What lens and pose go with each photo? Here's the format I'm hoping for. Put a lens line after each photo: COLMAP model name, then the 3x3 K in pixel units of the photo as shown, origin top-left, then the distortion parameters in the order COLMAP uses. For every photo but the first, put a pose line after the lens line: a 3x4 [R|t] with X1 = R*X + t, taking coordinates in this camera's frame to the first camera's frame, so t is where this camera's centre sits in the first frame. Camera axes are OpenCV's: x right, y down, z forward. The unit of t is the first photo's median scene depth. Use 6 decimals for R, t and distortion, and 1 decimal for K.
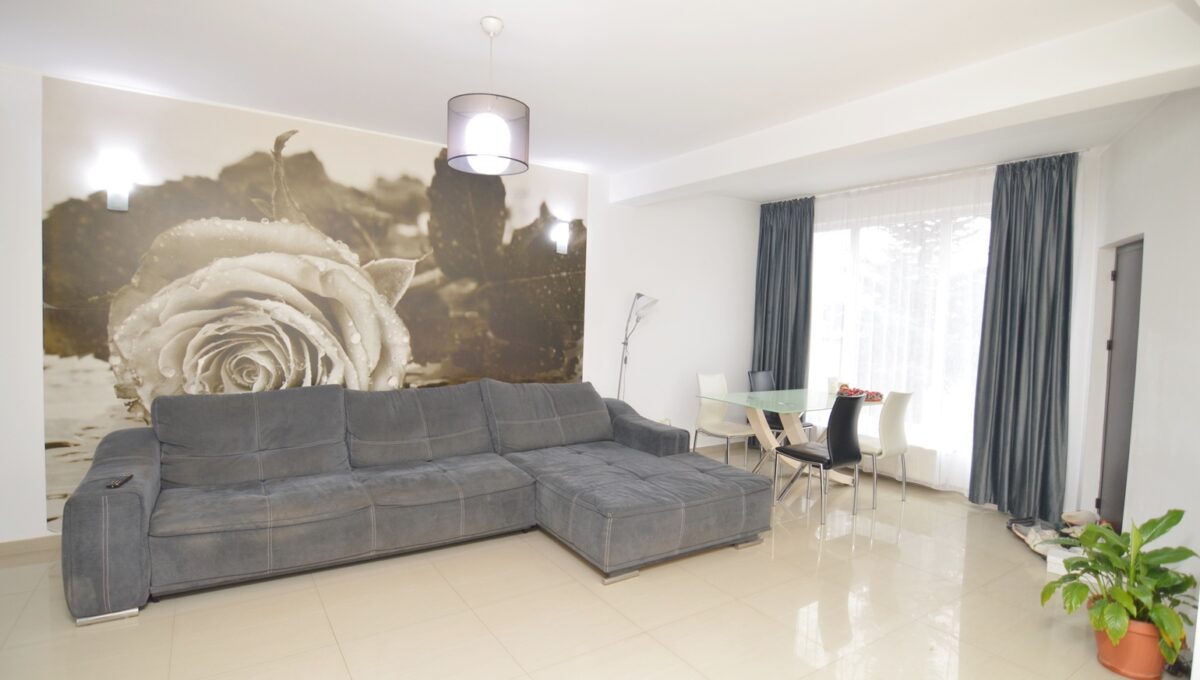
lens RADIAL K [[587.7, 0, 597.8], [0, 587.7, 340.7], [0, 0, 1]] dist [-0.005297, -0.011236]
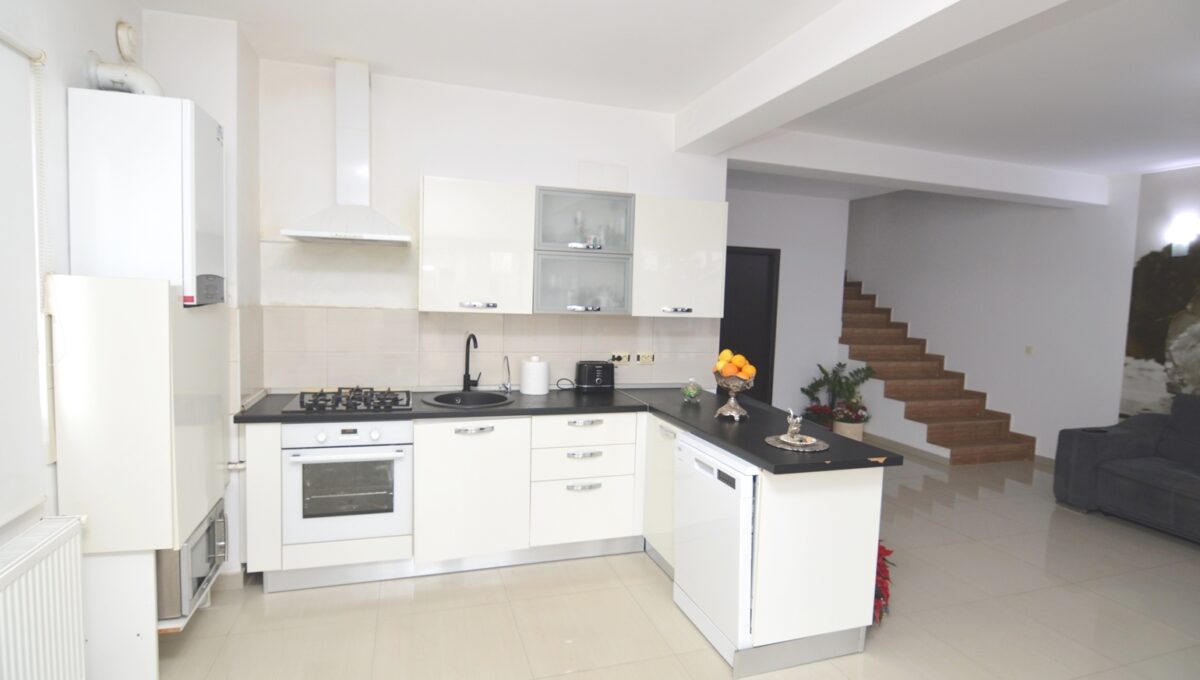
lens RADIAL K [[587.7, 0, 597.8], [0, 587.7, 340.7], [0, 0, 1]] dist [-0.005297, -0.011236]
pose [[-0.273201, 0.034230, -0.961348, 0.729942], [-0.085152, 0.994583, 0.059612, 0.009002], [0.958181, 0.098147, -0.268806, 0.056770]]
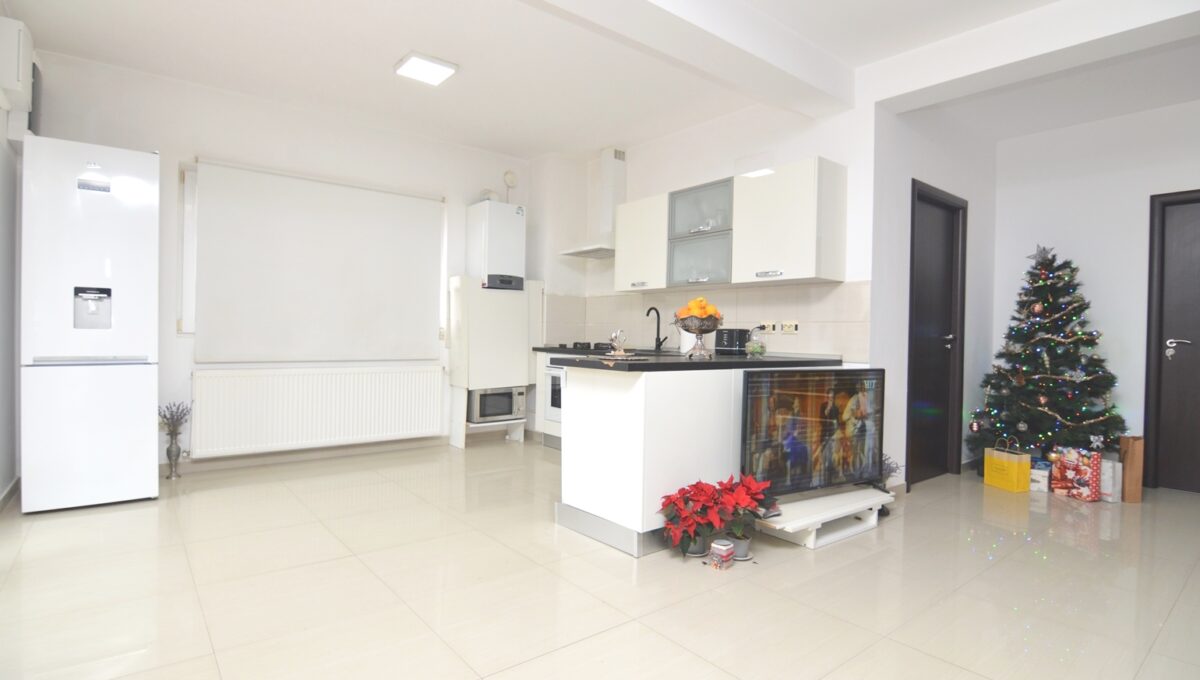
lens RADIAL K [[587.7, 0, 597.8], [0, 587.7, 340.7], [0, 0, 1]] dist [-0.005297, -0.011236]
pose [[-0.994541, -0.048404, -0.092444, 0.185806], [-0.053476, 0.997151, 0.053201, 0.075352], [0.089606, 0.057854, -0.994296, 0.826024]]
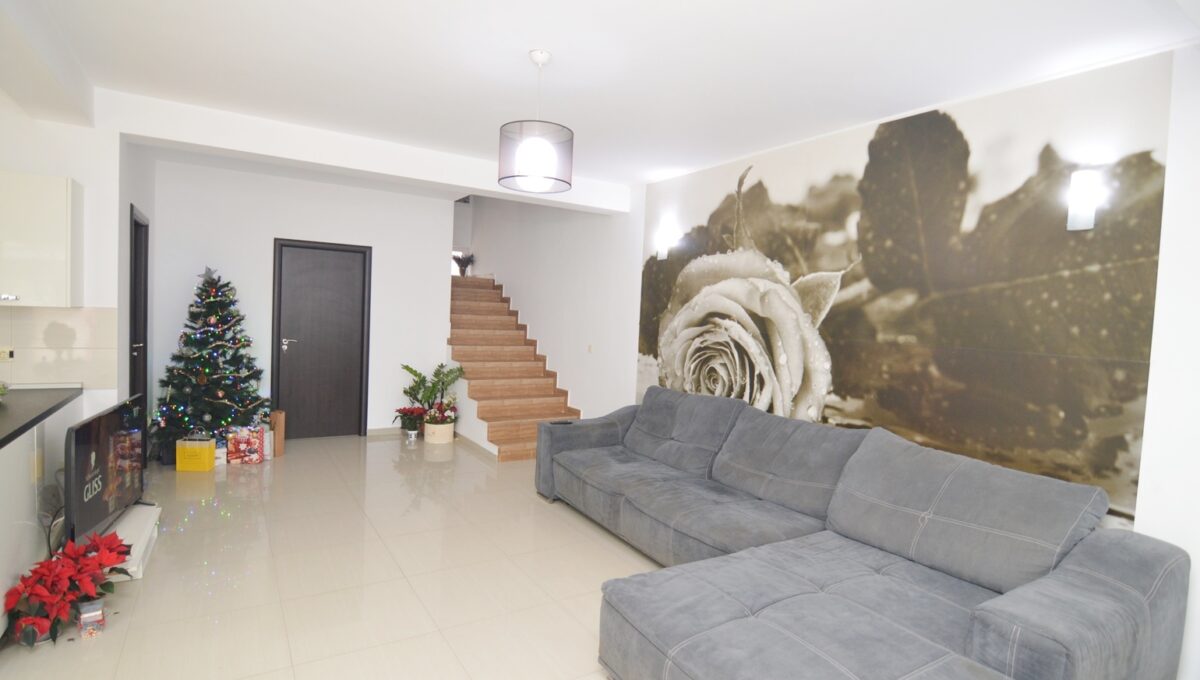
lens RADIAL K [[587.7, 0, 597.8], [0, 587.7, 340.7], [0, 0, 1]] dist [-0.005297, -0.011236]
pose [[-0.020801, 0.018178, -0.999618, 0.580773], [-0.092345, 0.995526, 0.020025, -0.026261], [0.995510, 0.092727, -0.019029, 0.738871]]
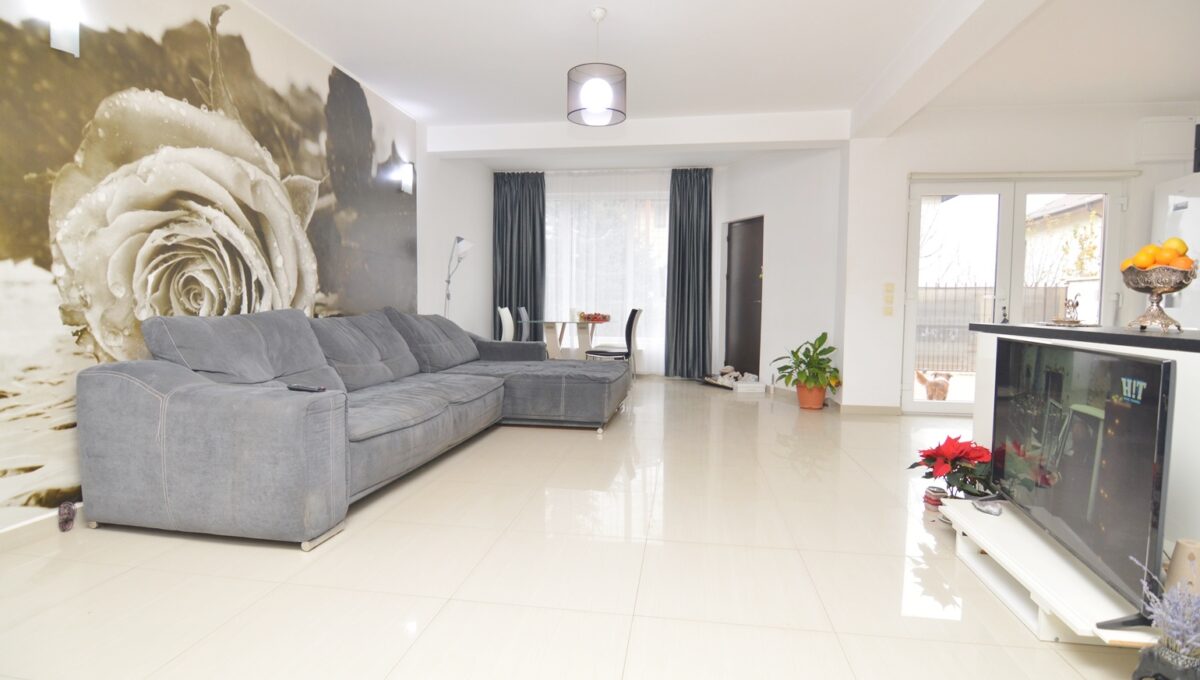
lens RADIAL K [[587.7, 0, 597.8], [0, 587.7, 340.7], [0, 0, 1]] dist [-0.005297, -0.011236]
pose [[0.671949, -0.068044, 0.737465, -0.778954], [0.043869, 0.997679, 0.052081, 0.094023], [-0.739297, -0.002644, 0.673375, 0.048306]]
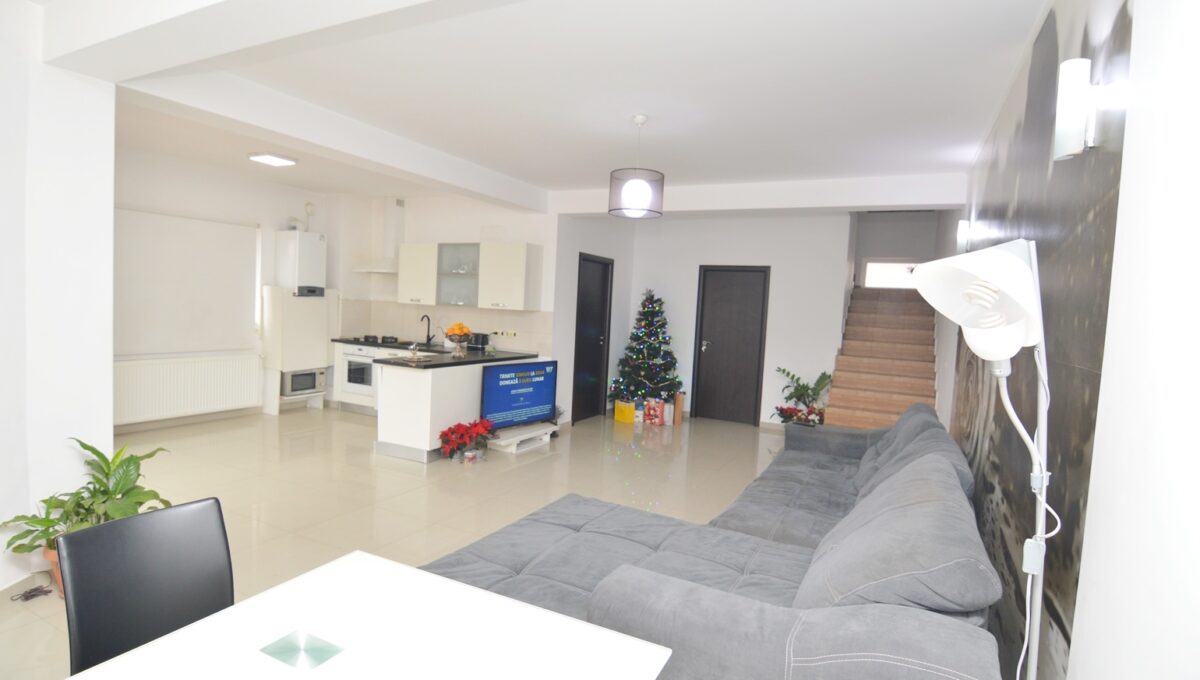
lens RADIAL K [[587.7, 0, 597.8], [0, 587.7, 340.7], [0, 0, 1]] dist [-0.005297, -0.011236]
pose [[-0.866896, -0.043735, -0.496566, 0.392953], [-0.099799, 0.991203, 0.086928, -0.063614], [0.488396, 0.124914, -0.863635, 1.444816]]
